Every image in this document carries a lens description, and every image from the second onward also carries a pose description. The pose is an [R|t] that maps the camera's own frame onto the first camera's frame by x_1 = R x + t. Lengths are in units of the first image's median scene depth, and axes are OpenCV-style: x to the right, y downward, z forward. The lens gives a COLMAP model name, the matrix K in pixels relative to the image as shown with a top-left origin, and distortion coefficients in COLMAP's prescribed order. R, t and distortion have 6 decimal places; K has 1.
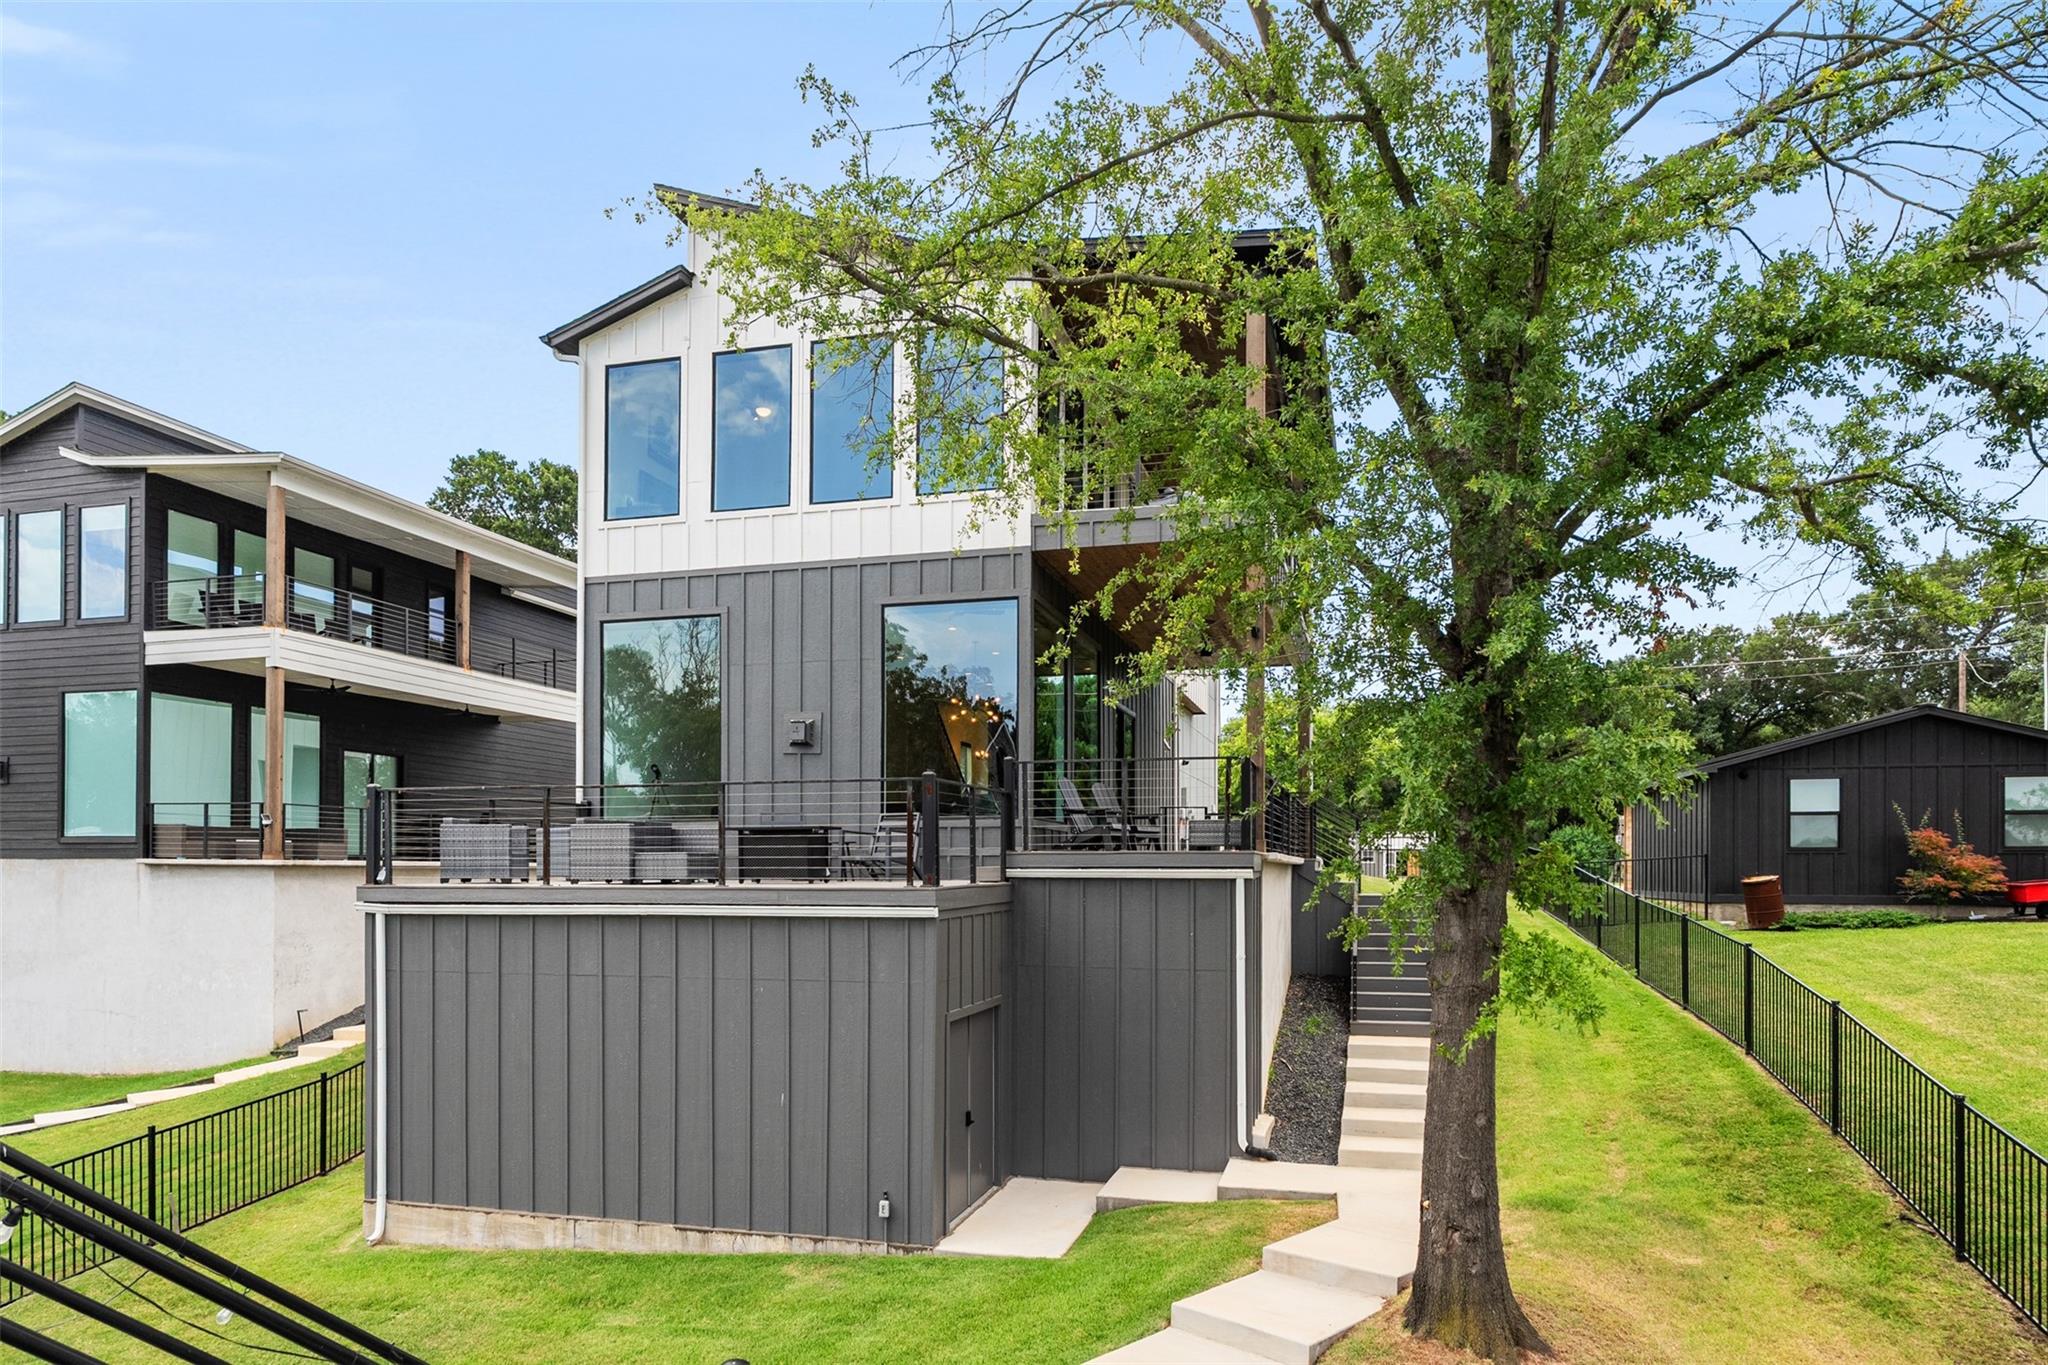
lens RADIAL K [[1283.1, 0, 1024.0], [0, 1283.1, 682.5], [0, 0, 1]] dist [-0.002549, -0.000959]
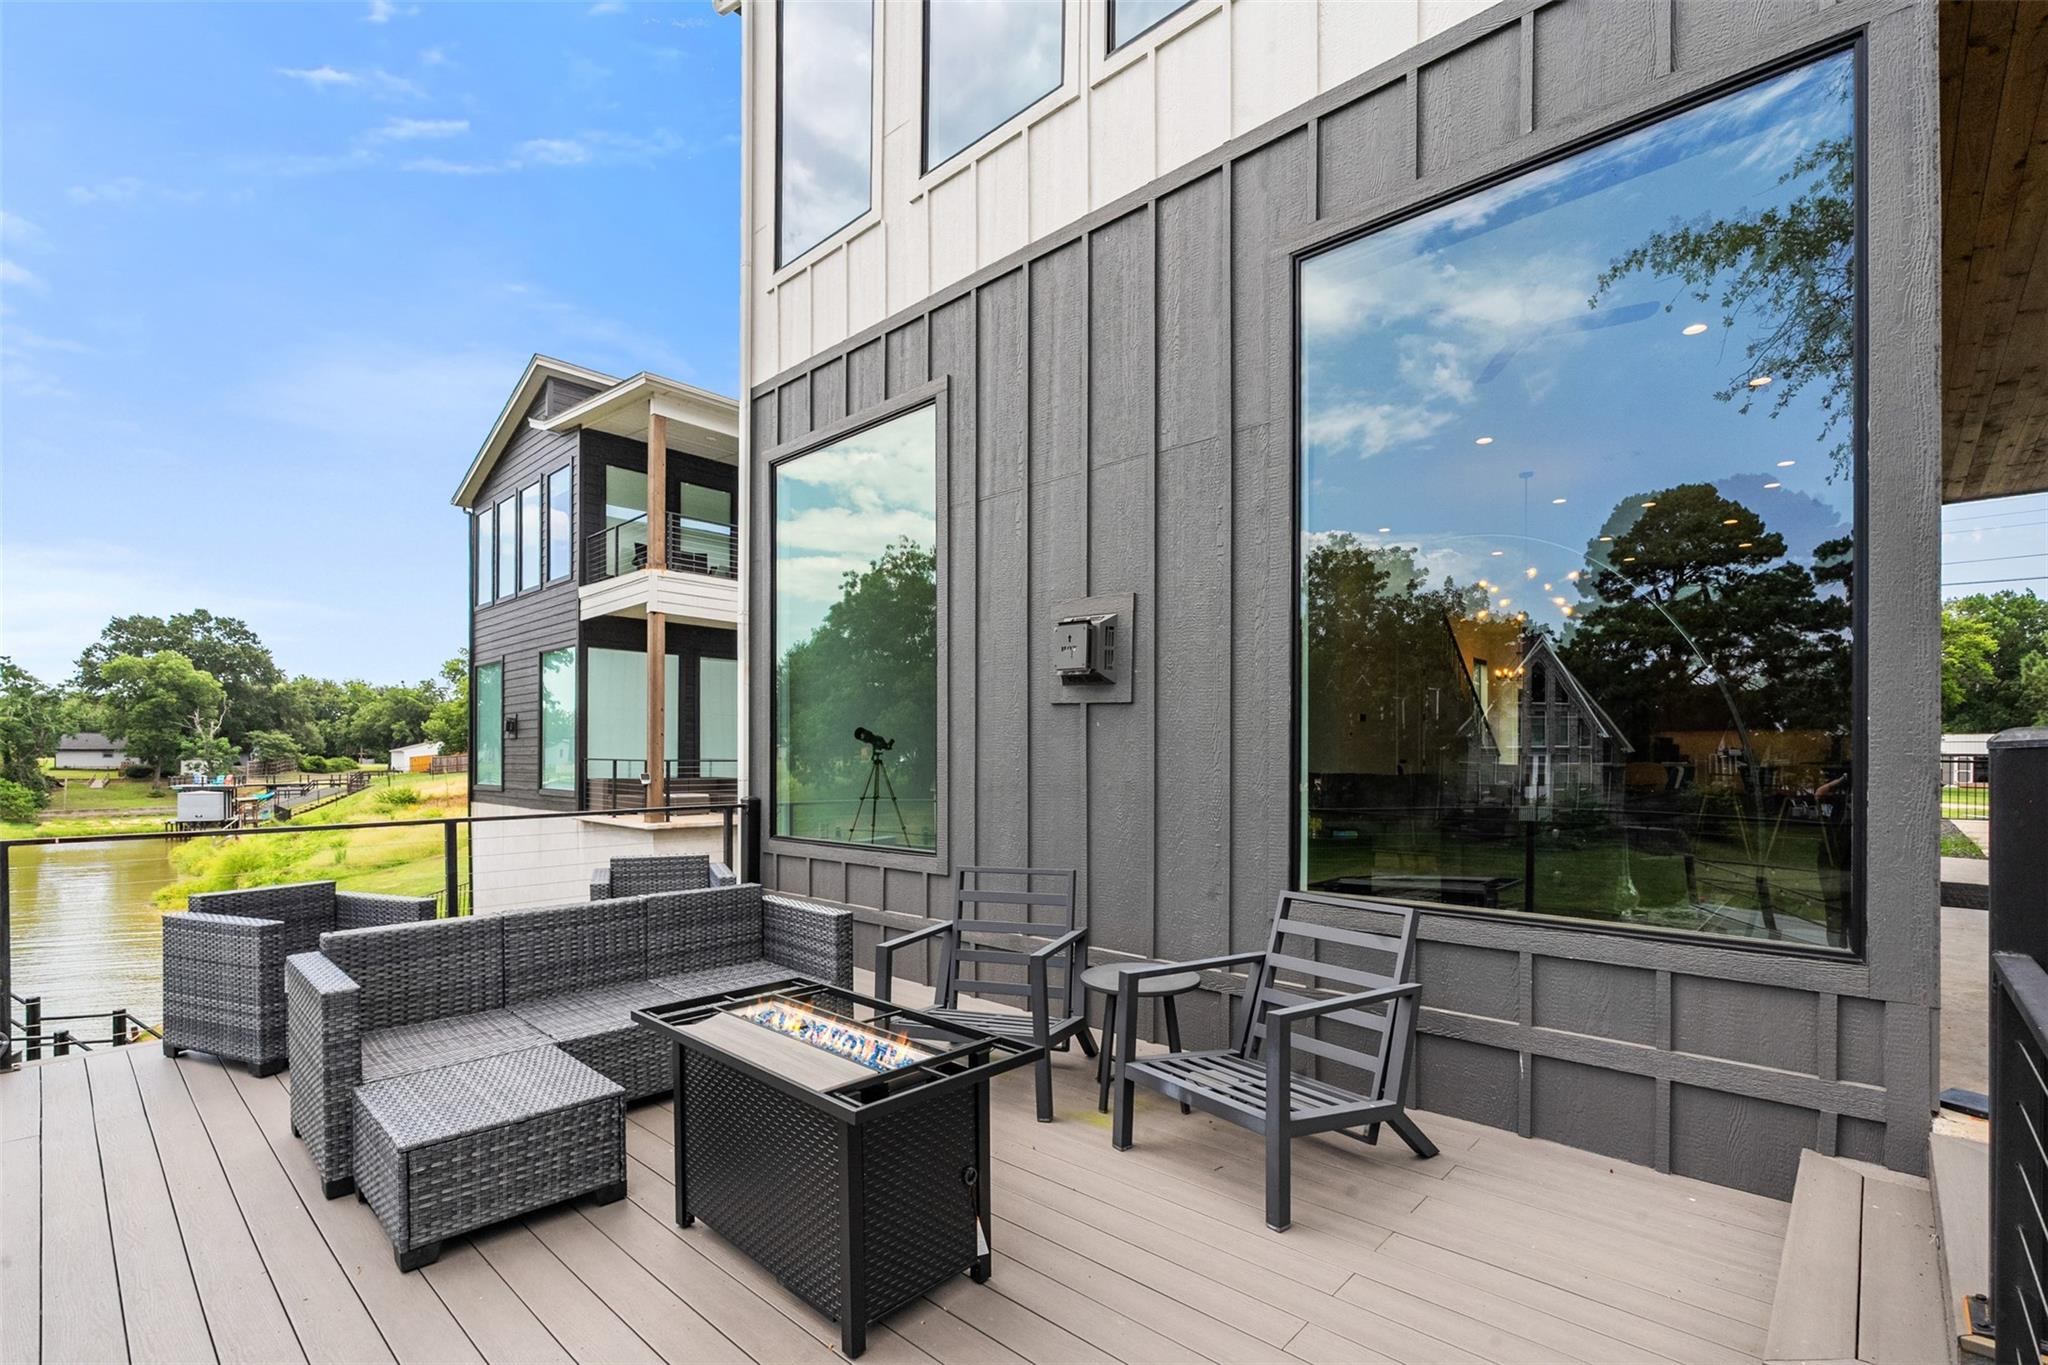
lens RADIAL K [[918.0, 0, 1019.6], [0, 918.0, 746.6], [0, 0, 1]] dist [-0.002017, -0.000126]
pose [[0.881596, -0.003752, -0.471990, -0.043347], [0.065186, 0.991354, 0.113877, 0.025111], [0.467482, -0.131161, 0.874218, 0.526034]]
